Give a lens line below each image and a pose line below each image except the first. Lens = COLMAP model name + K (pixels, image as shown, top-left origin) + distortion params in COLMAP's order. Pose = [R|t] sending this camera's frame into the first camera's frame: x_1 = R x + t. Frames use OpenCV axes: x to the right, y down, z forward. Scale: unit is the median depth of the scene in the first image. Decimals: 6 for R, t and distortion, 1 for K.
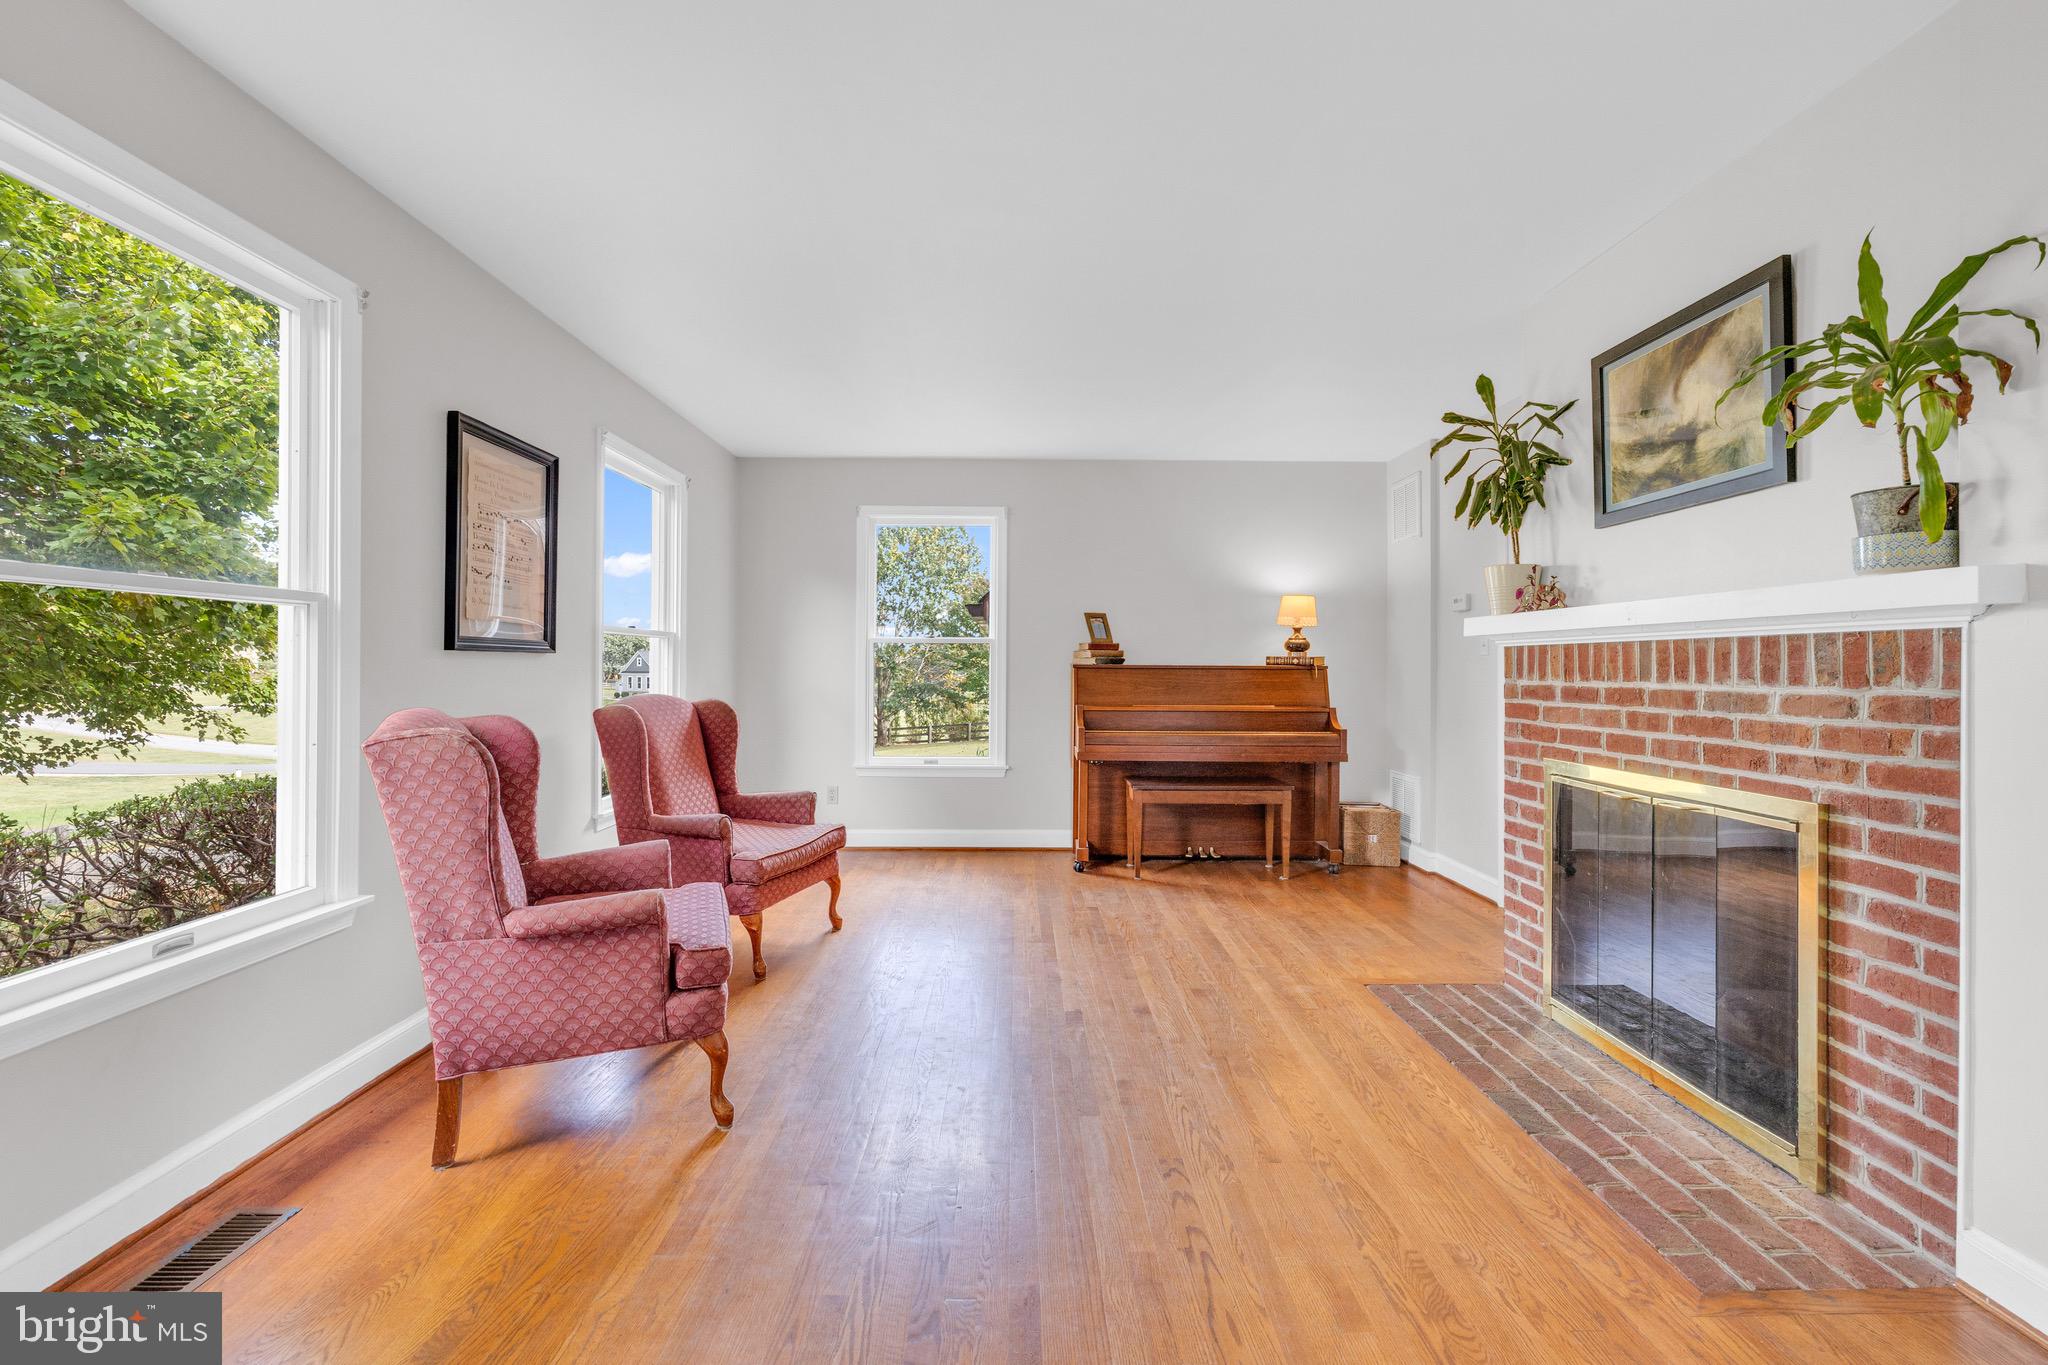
lens RADIAL K [[866.7, 0, 1018.9], [0, 866.7, 662.2], [0, 0, 1]] dist [0.001015, 0.000318]
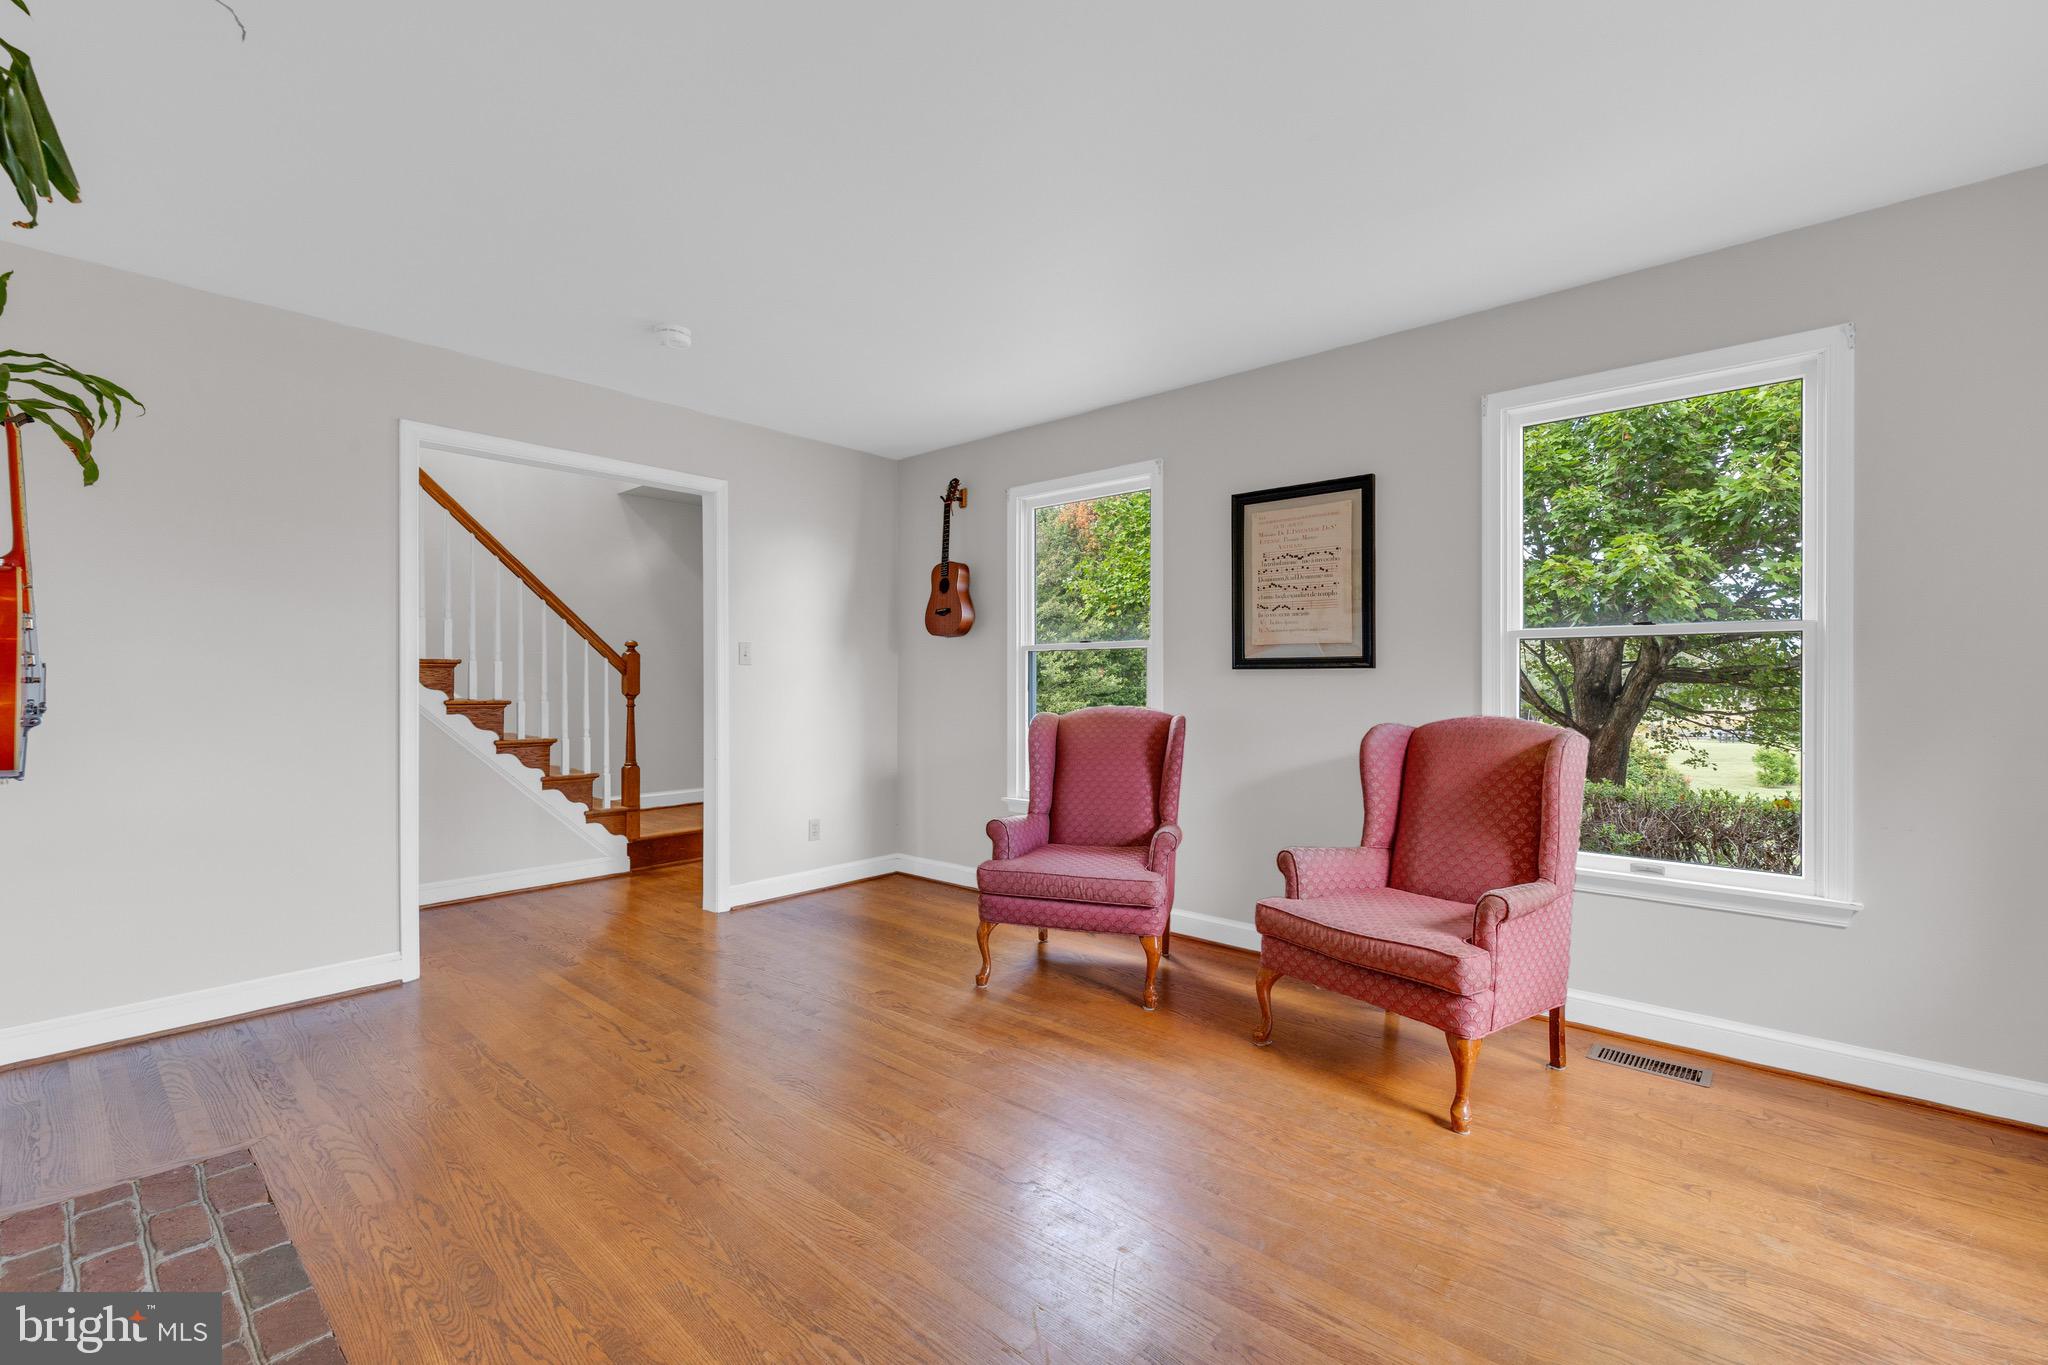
lens RADIAL K [[861.0, 0, 1031.1], [0, 861.0, 671.9], [0, 0, 1]] dist [-0.000544, 0.000056]
pose [[-0.659107, -0.005924, -0.752026, 0.579178], [-0.000666, 0.999973, -0.007294, 0.002035], [0.752049, -0.004307, -0.659093, 1.616015]]
